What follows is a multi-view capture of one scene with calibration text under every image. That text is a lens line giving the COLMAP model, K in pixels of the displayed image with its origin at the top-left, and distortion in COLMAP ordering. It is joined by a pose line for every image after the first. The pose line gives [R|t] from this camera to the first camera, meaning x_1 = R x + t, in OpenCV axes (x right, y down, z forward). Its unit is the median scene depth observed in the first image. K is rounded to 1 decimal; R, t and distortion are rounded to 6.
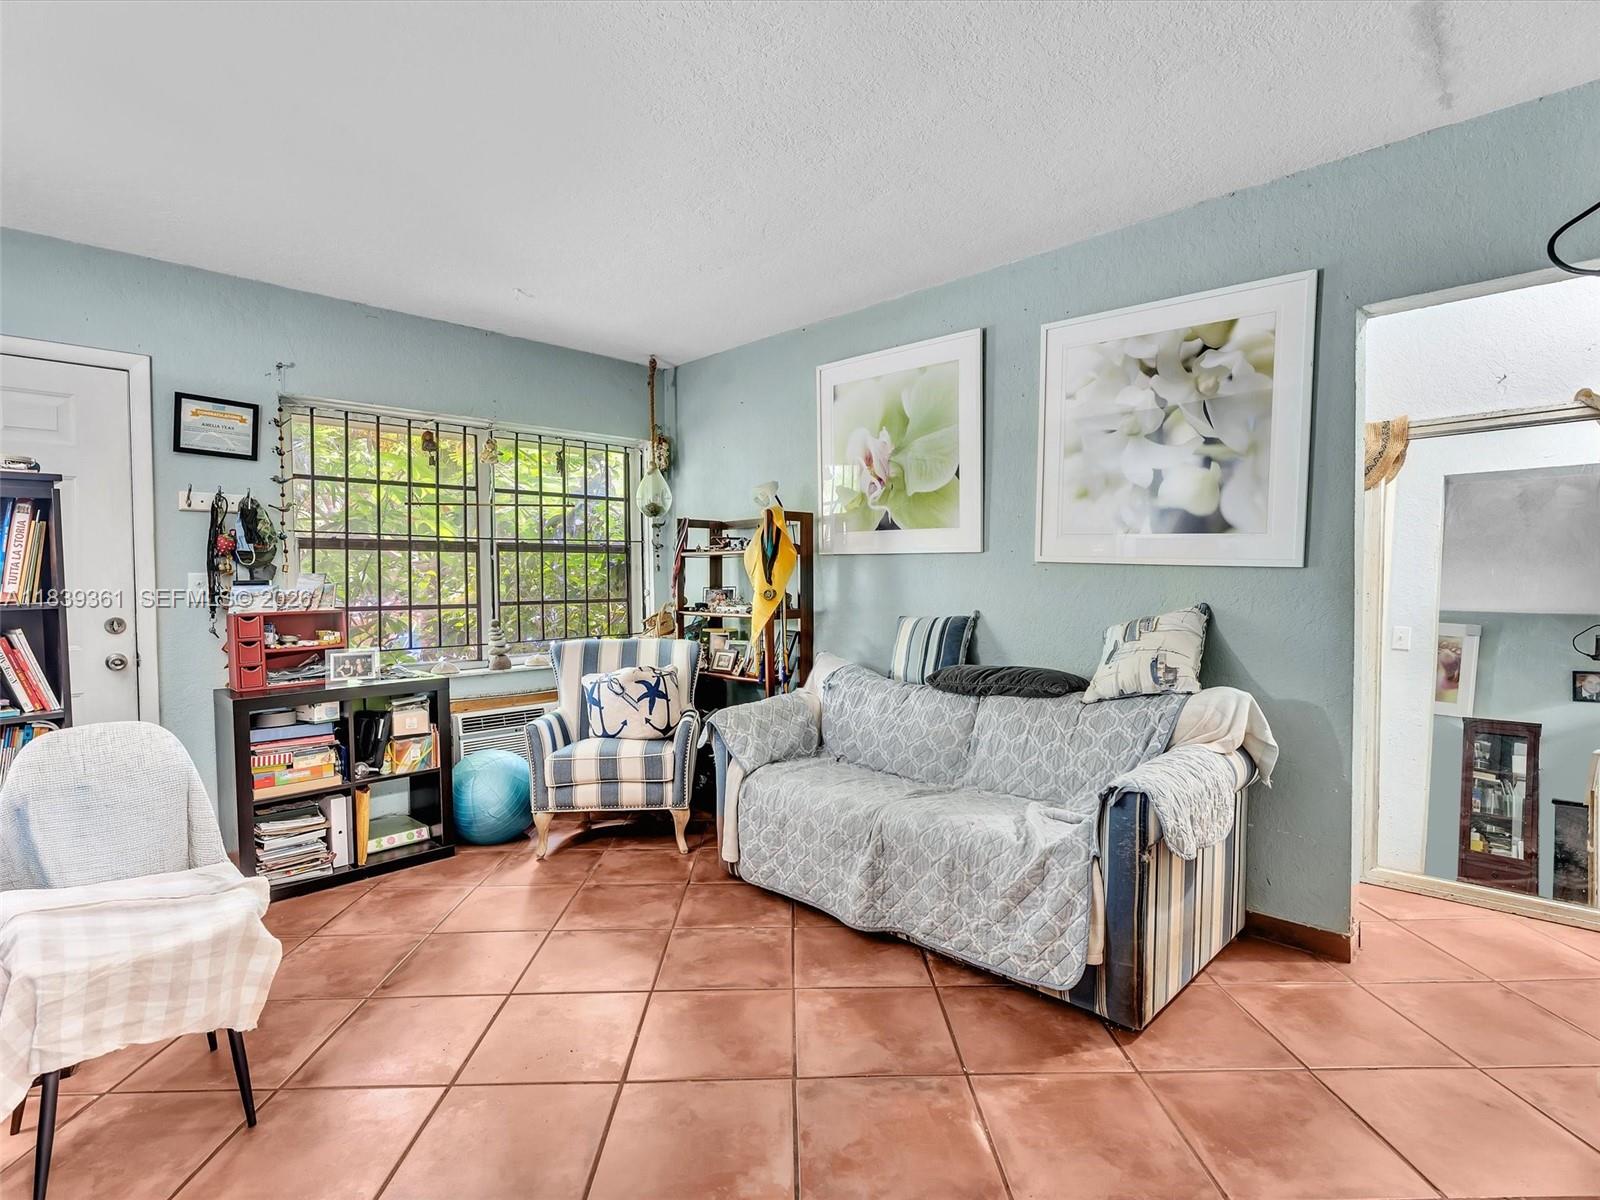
lens RADIAL K [[820.7, 0, 800.6], [0, 820.7, 595.9], [0, 0, 1]] dist [-0.005287, 0.000841]
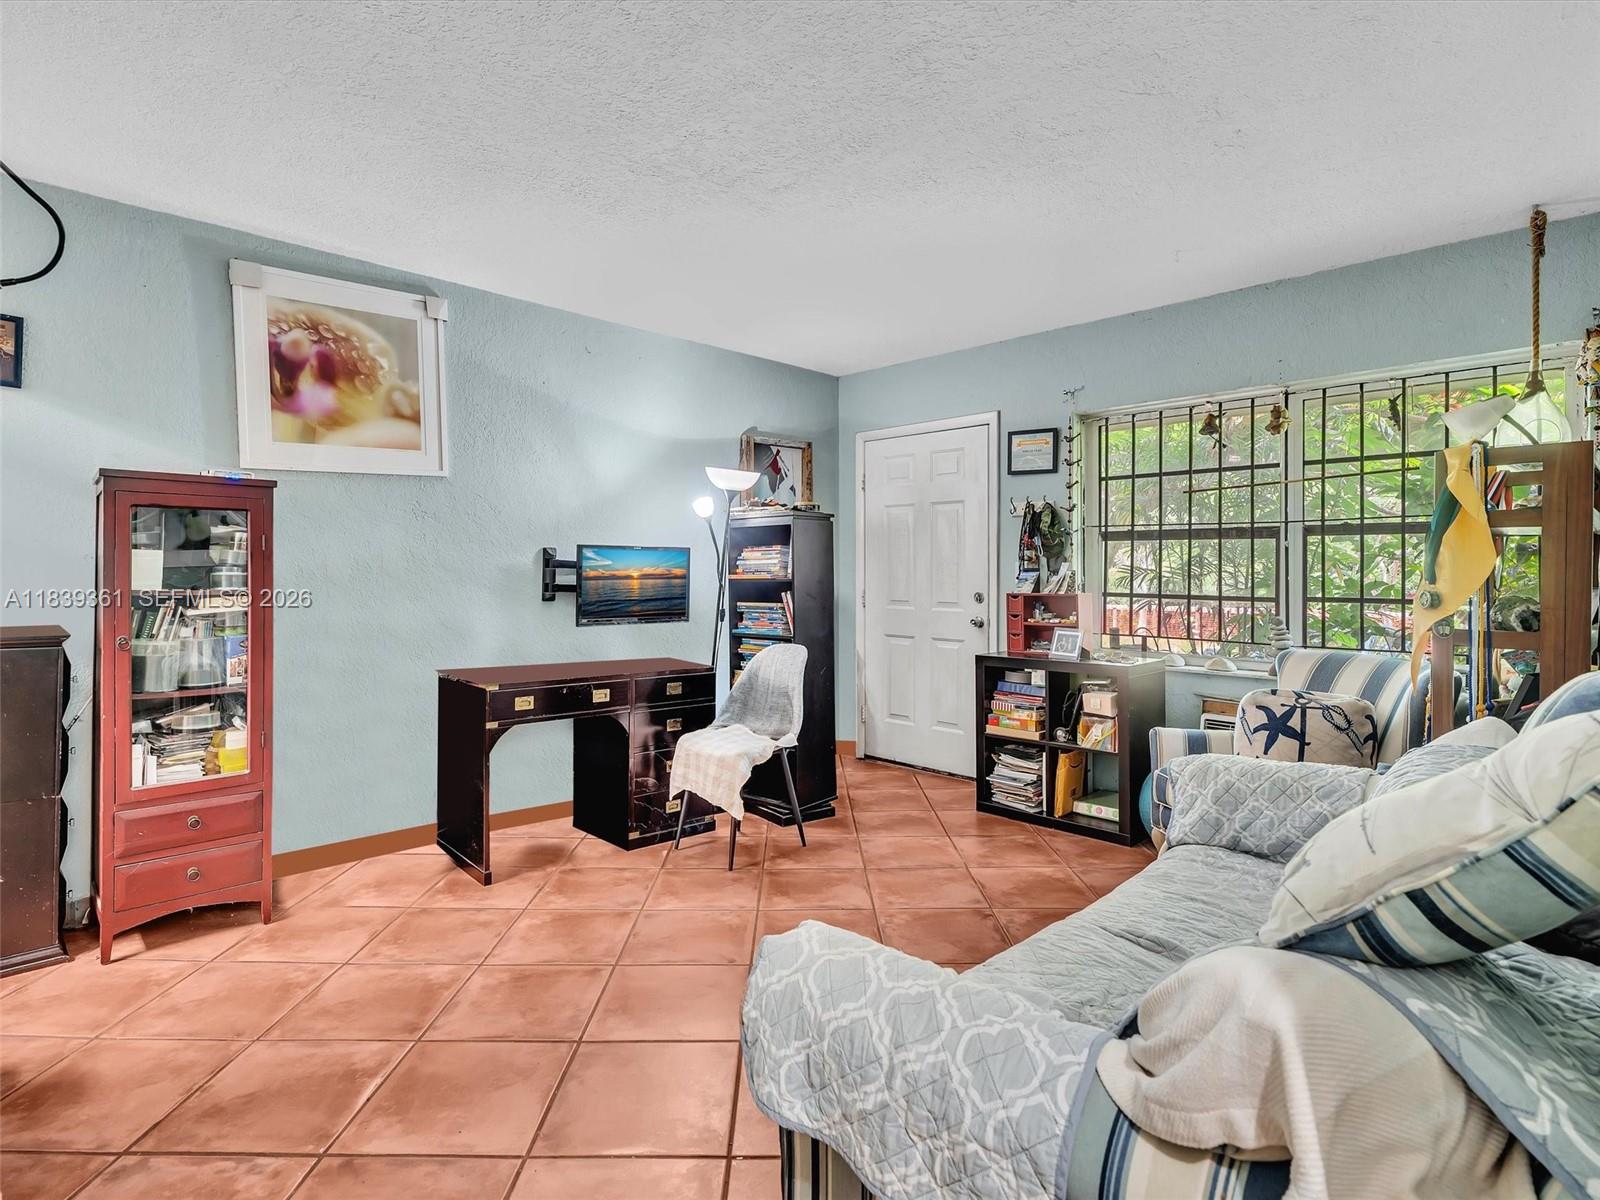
lens RADIAL K [[831.8, 0, 798.3], [0, 831.8, 569.2], [0, 0, 1]] dist [0.003114, 0.001153]
pose [[-0.015910, 0.008822, -0.999835, 0.634038], [-0.026059, 0.999618, 0.009234, -0.019384], [0.999534, 0.026202, -0.015674, 0.649749]]
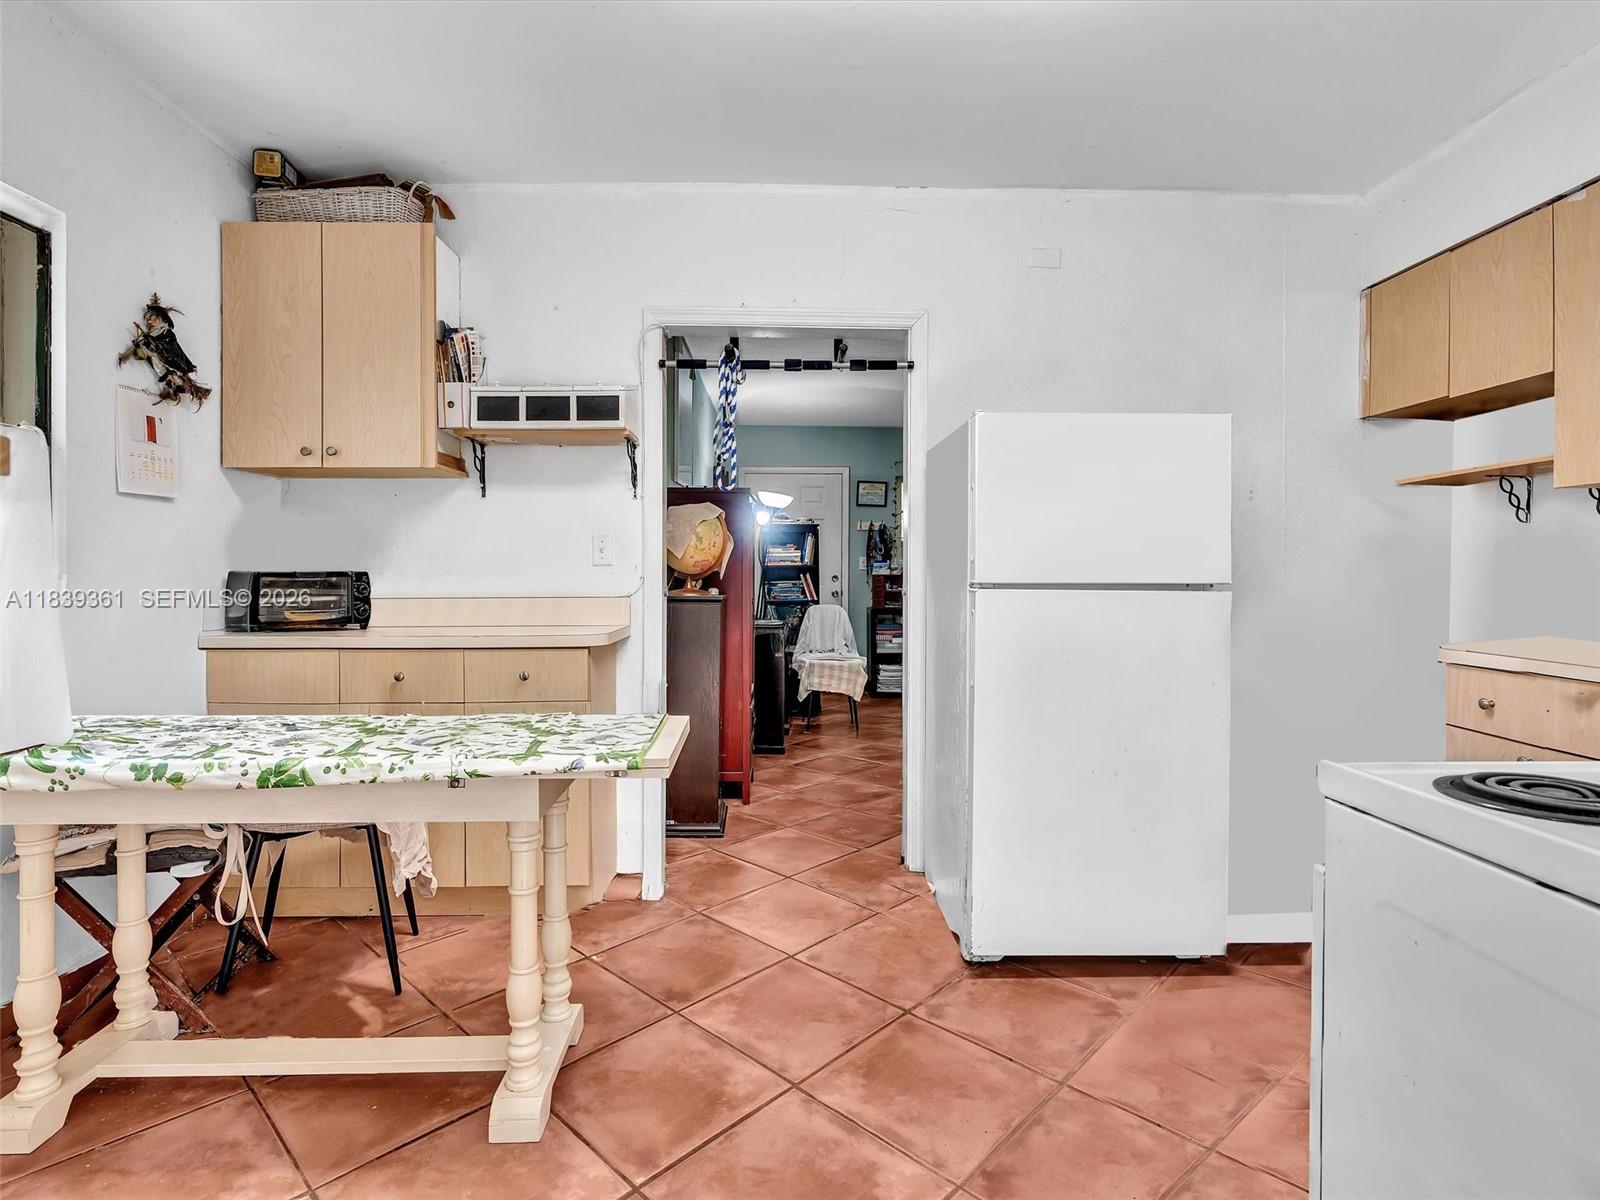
lens RADIAL K [[814.3, 0, 800.5], [0, 814.3, 584.1], [0, 0, 1]] dist [-0.004537, 0.001029]
pose [[0.721464, 0.023570, -0.692051, 0.730767], [-0.027653, 0.999604, 0.005216, 0.041253], [0.691900, 0.015374, 0.721830, -0.783811]]
